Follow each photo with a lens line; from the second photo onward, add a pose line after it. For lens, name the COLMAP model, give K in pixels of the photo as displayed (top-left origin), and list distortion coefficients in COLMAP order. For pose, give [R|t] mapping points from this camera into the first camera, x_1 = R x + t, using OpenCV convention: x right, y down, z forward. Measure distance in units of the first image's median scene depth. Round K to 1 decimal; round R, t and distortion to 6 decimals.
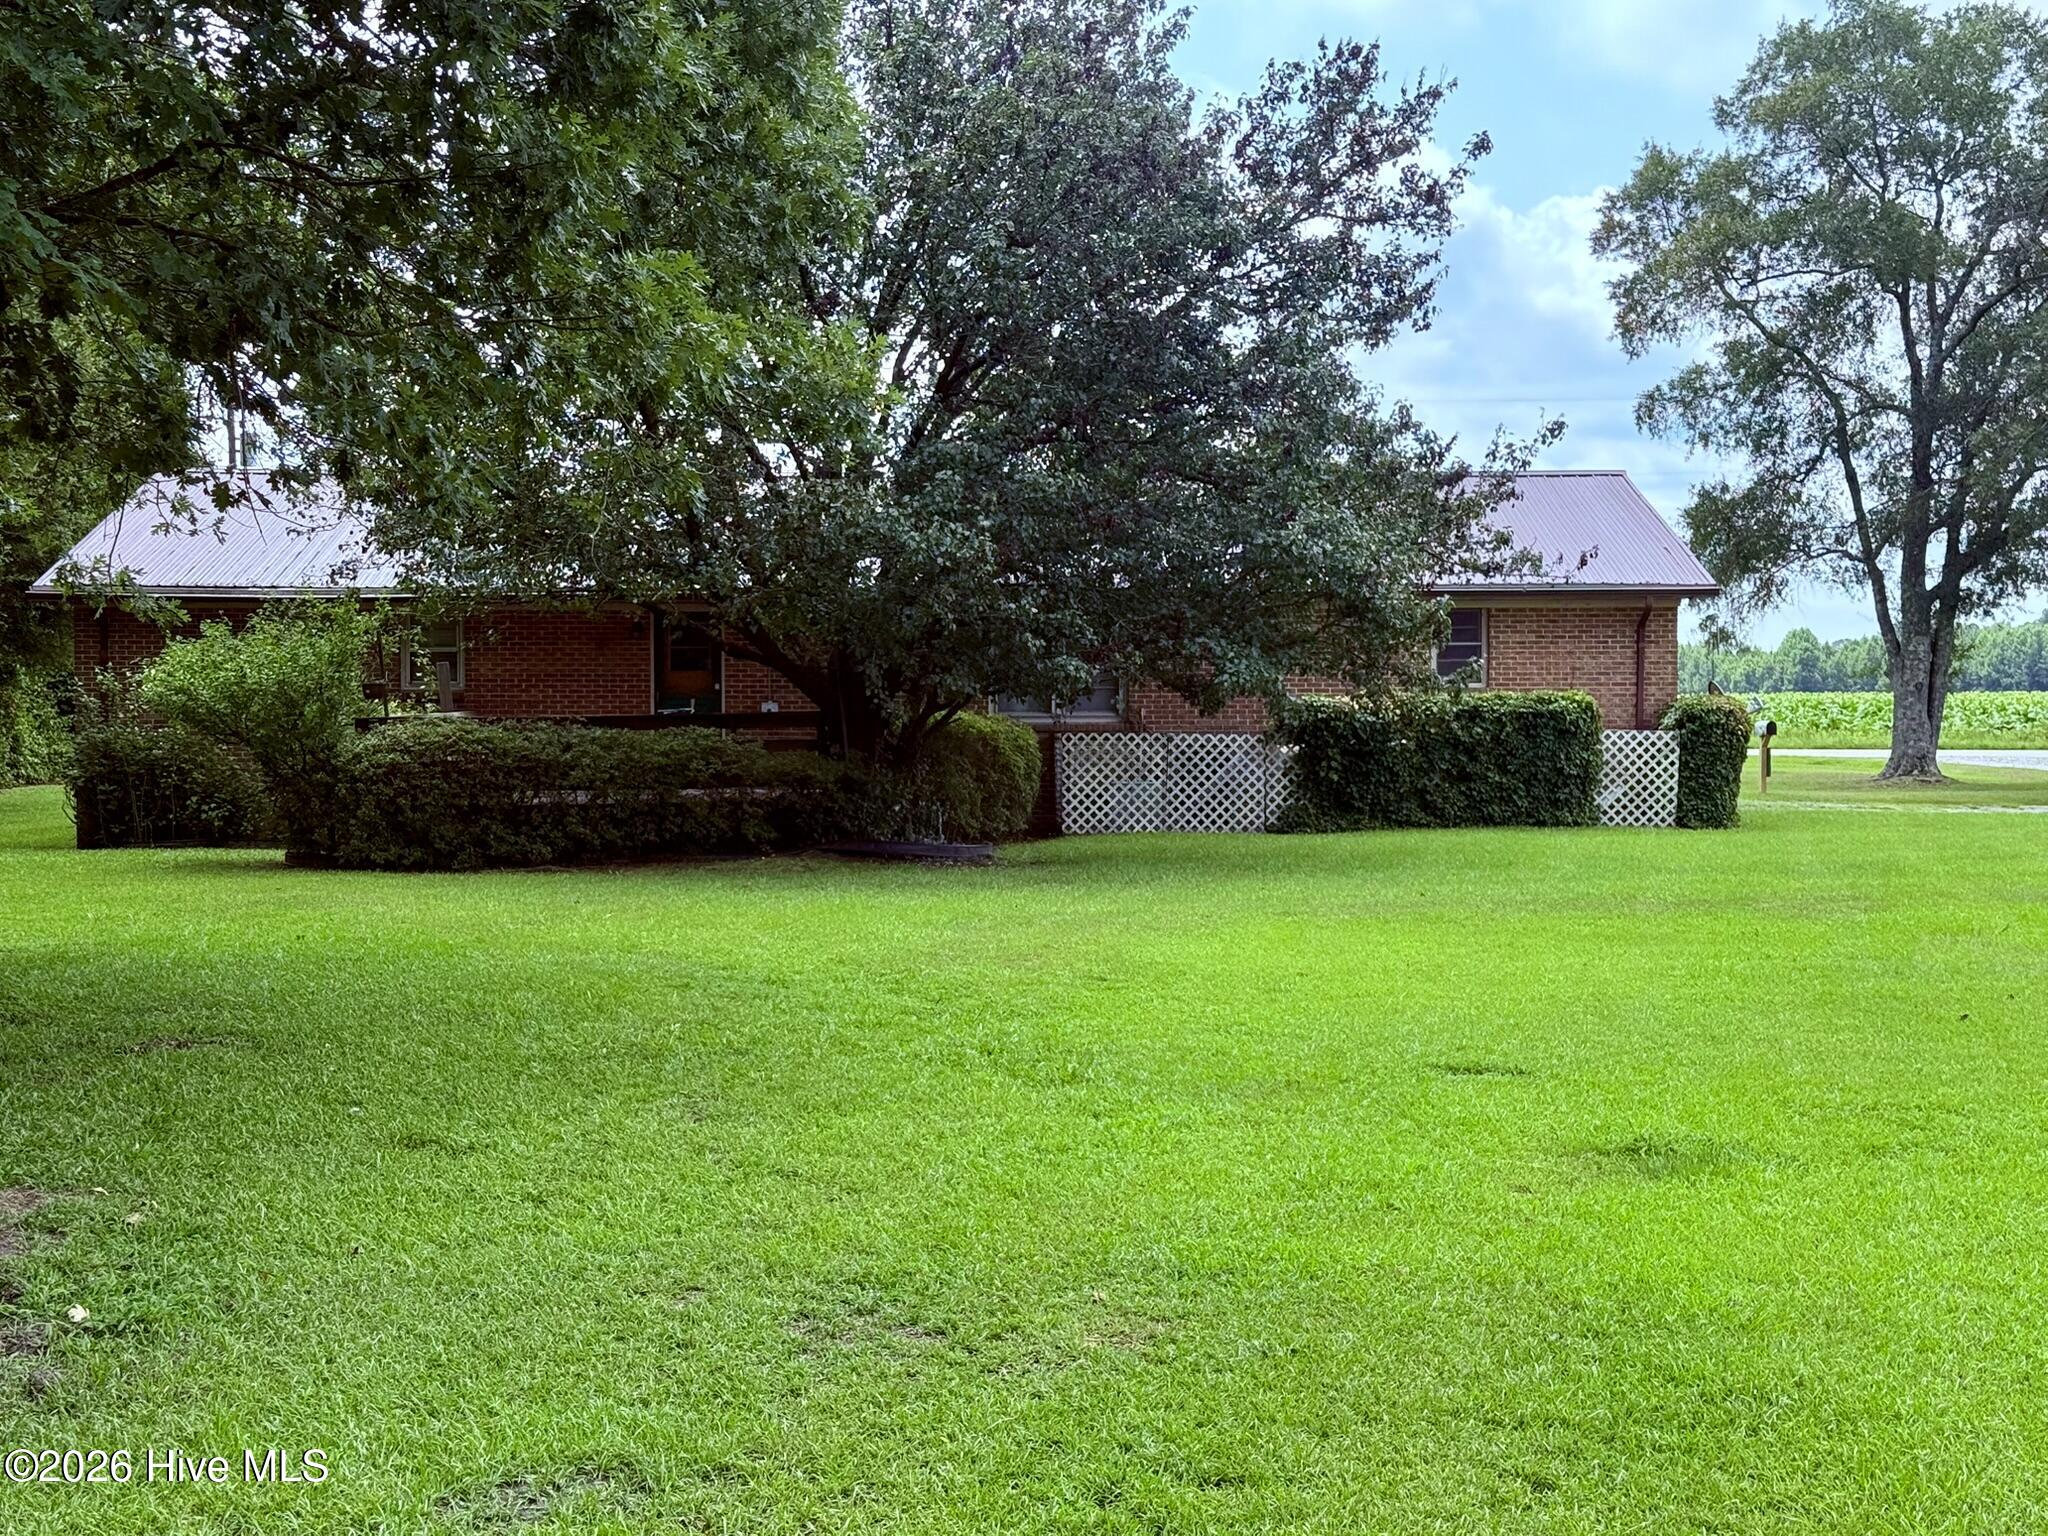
lens RADIAL K [[2955.2, 0, 1006.8], [0, 2955.2, 817.4], [0, 0, 1]] dist [0.065860, 0.000000]
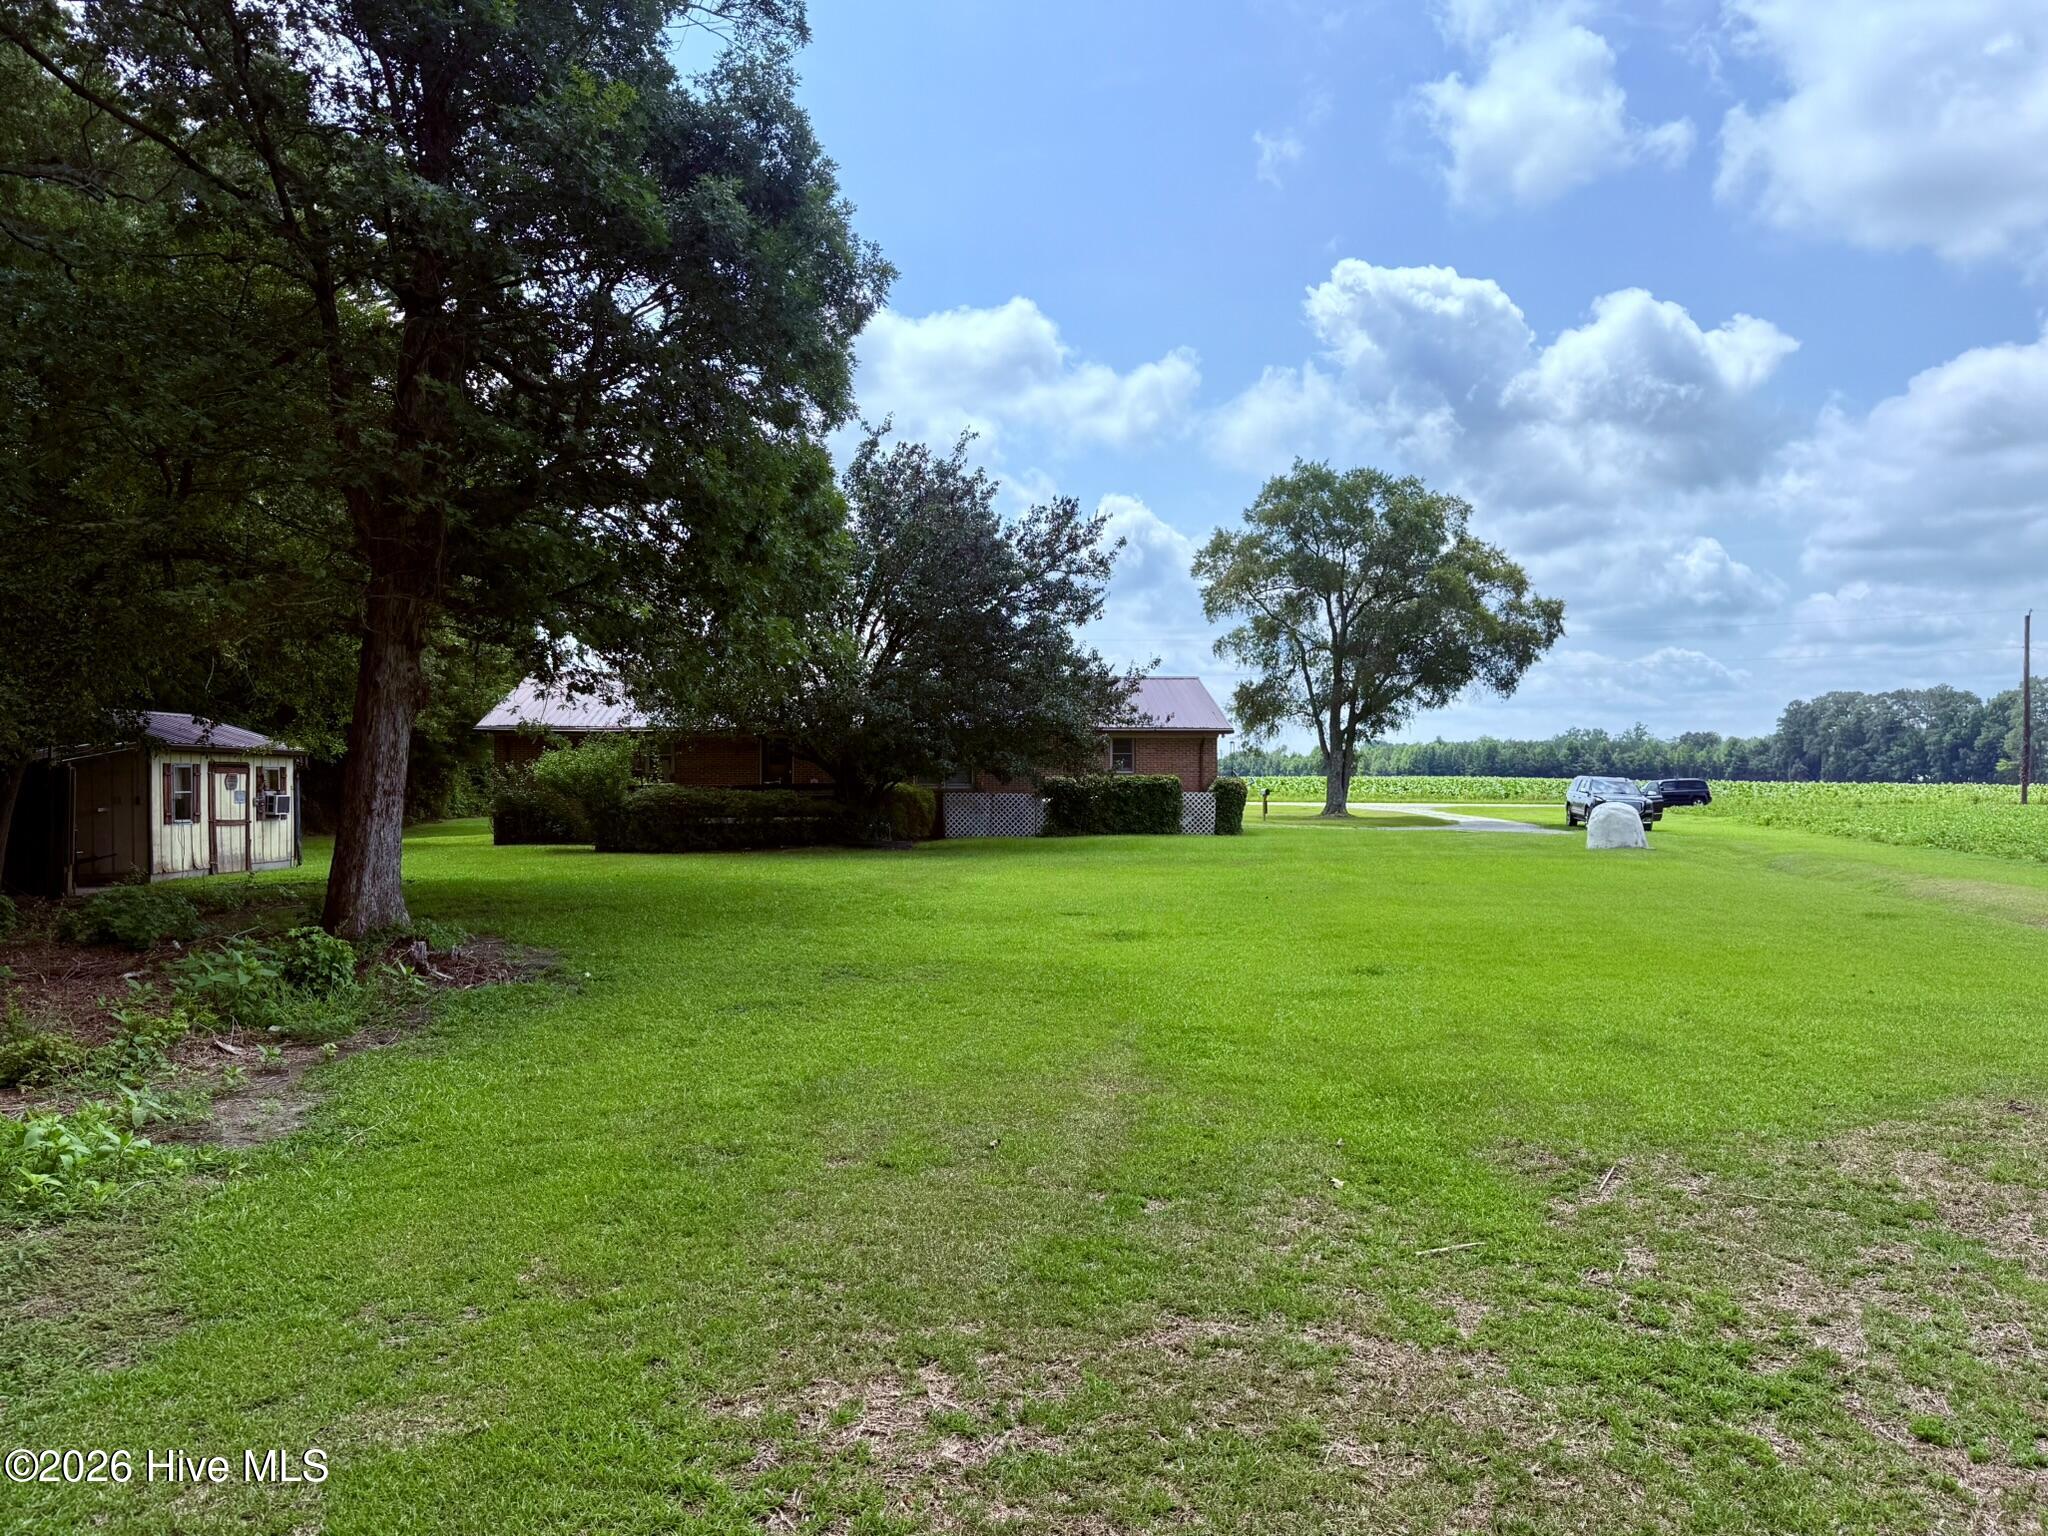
lens RADIAL K [[1481.4, 0, 1035.5], [0, 1481.4, 774.8], [0, 0, 1]] dist [0.067225, -0.077710]
pose [[0.997684, 0.002197, 0.067985, 0.010332], [0.000678, 0.999108, -0.042229, 0.005489], [-0.068017, 0.042177, 0.996792, -0.128870]]
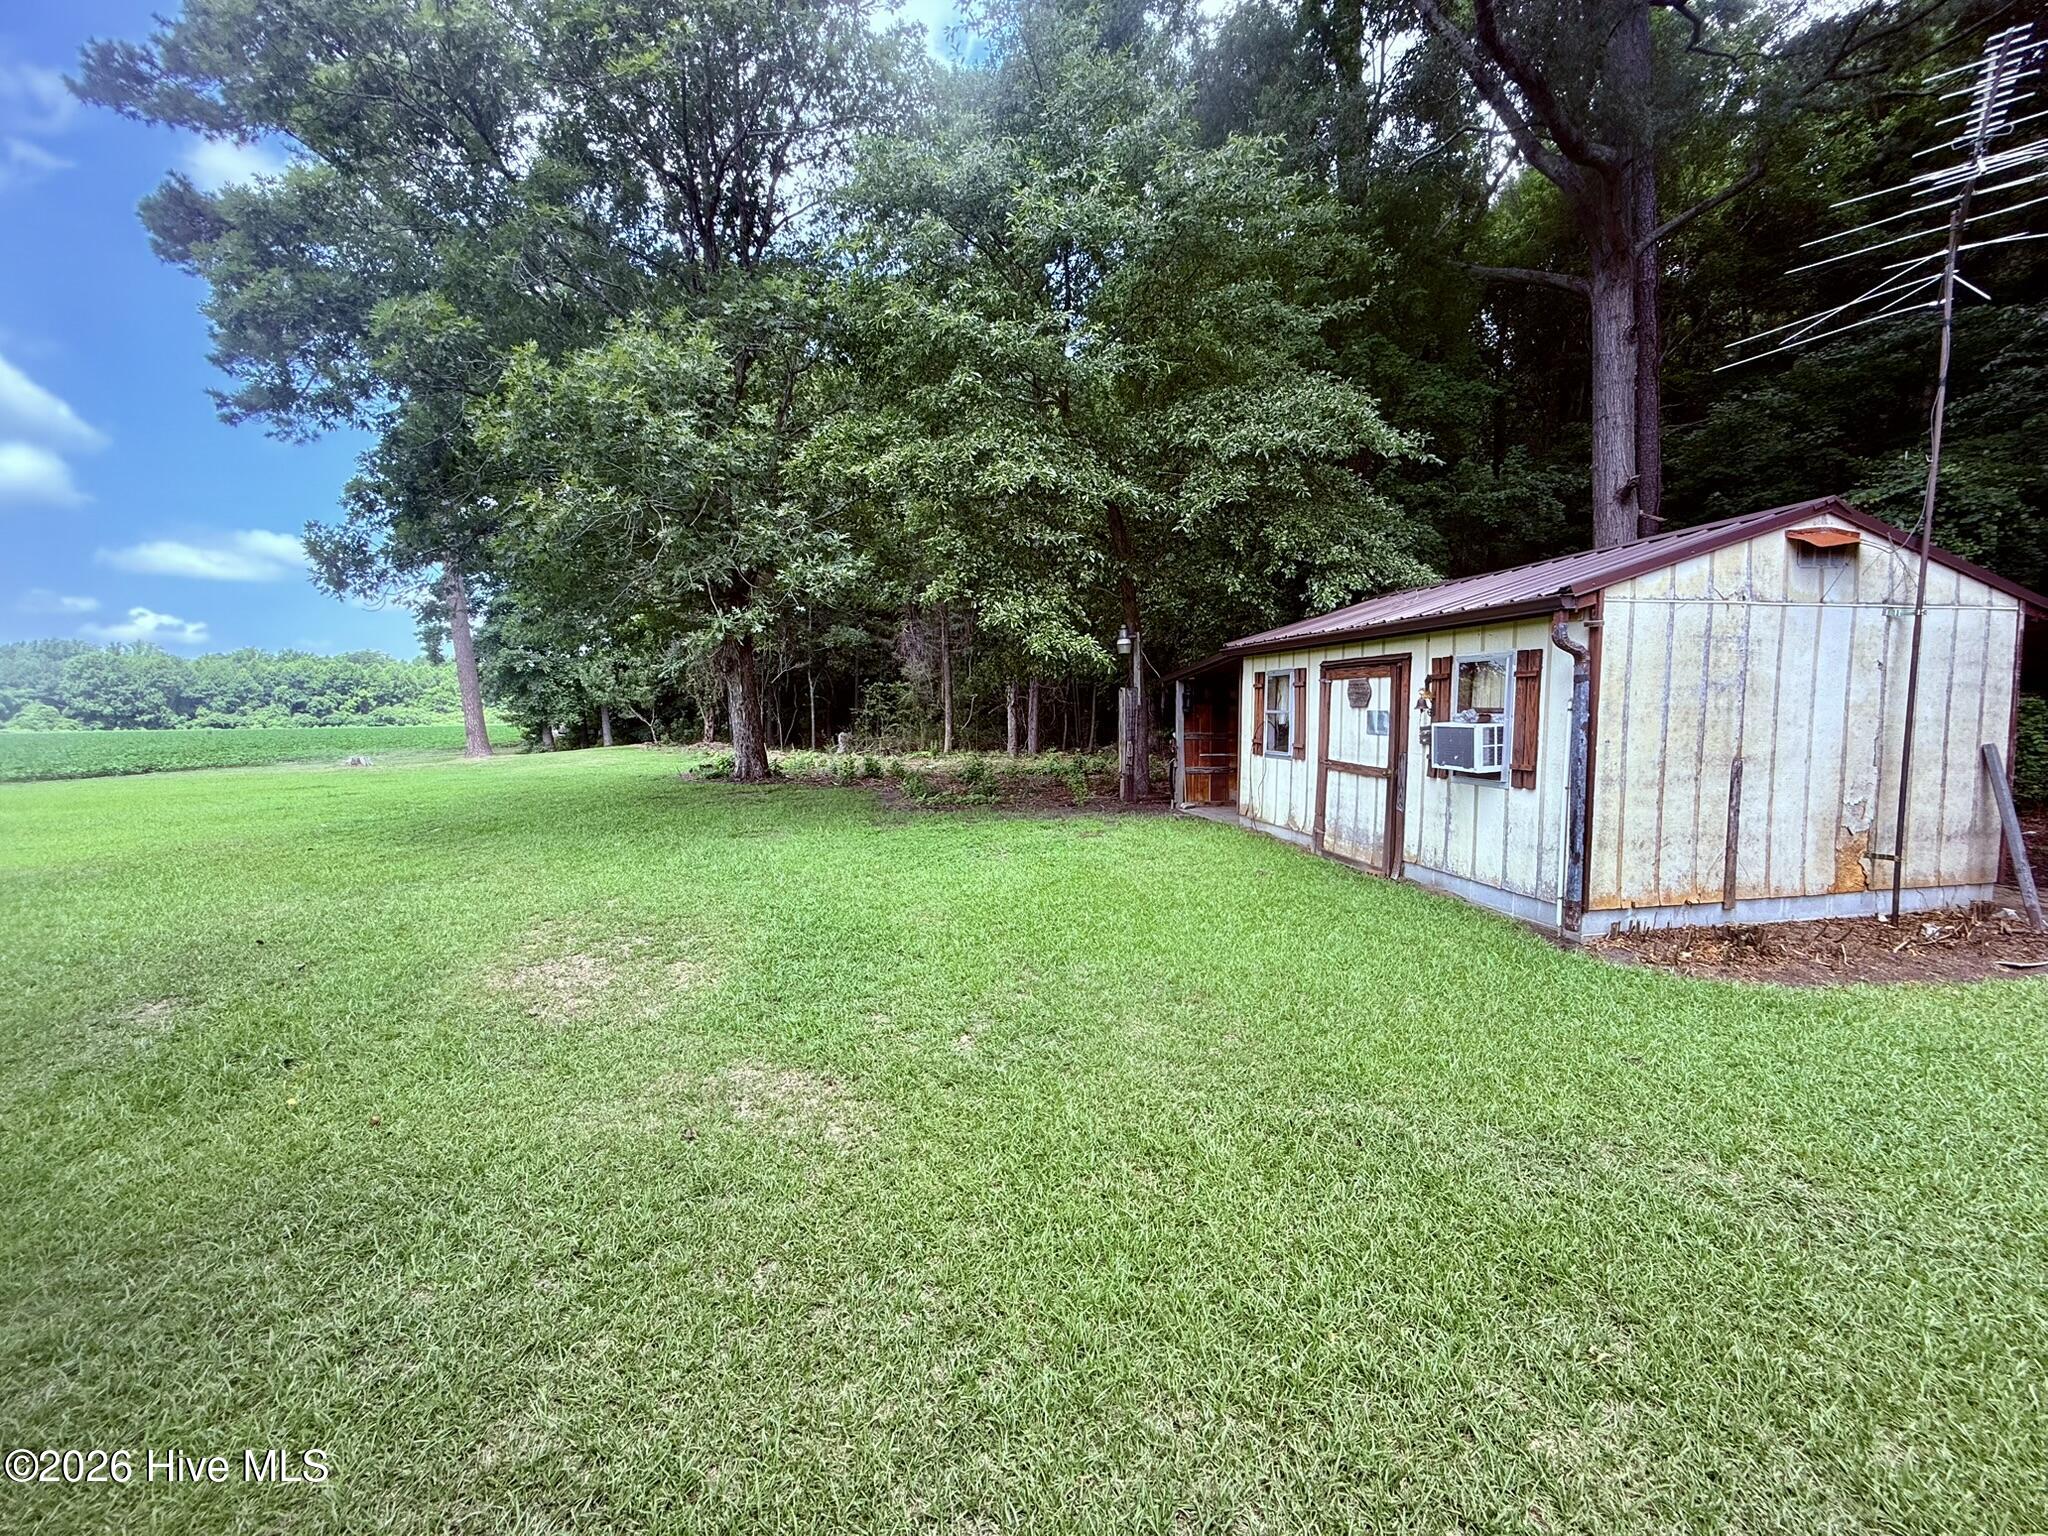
lens RADIAL K [[820.4, 0, 1025.4], [0, 820.4, 766.4], [0, 0, 1]] dist [-0.000949, 0.000513]
pose [[-0.972870, 0.026396, -0.229840, -0.195098], [0.001549, 0.994191, 0.107622, -0.026692], [0.231345, 0.104346, -0.967260, 0.817491]]
